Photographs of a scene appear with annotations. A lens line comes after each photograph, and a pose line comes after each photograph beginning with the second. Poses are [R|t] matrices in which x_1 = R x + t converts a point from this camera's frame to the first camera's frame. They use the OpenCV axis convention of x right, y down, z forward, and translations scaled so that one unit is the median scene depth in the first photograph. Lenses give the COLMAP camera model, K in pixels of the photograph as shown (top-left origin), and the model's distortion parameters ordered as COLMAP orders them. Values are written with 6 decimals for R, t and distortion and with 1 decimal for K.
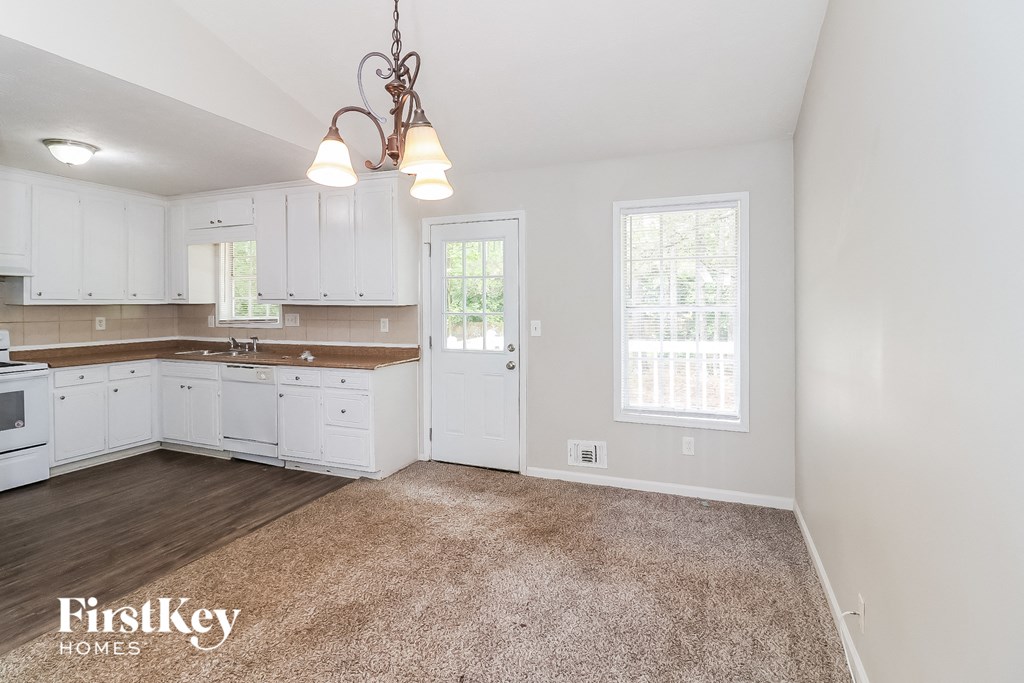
lens RADIAL K [[518.1, 0, 511.7], [0, 518.1, 301.0], [0, 0, 1]] dist [-0.000034, 0.000252]
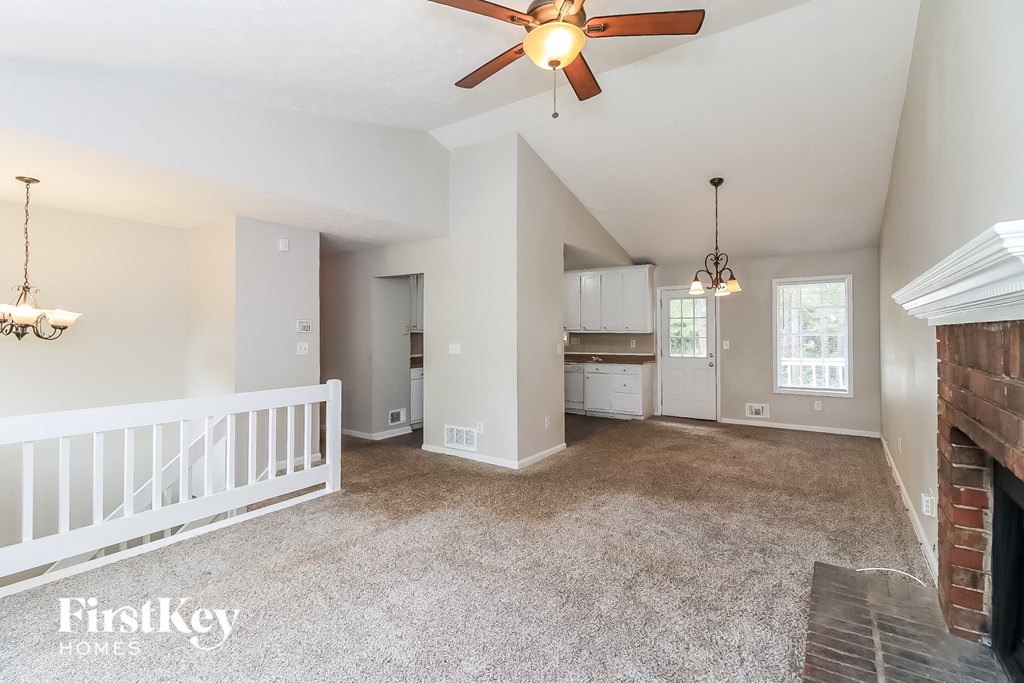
lens RADIAL K [[489.2, 0, 488.5], [0, 489.2, 327.8], [0, 0, 1]] dist [0.001076, 0.000167]
pose [[0.969713, -0.002291, -0.244237, -0.332545], [0.001136, 0.999987, -0.004870, -0.002730], [0.244245, 0.004445, 0.969703, -0.880476]]
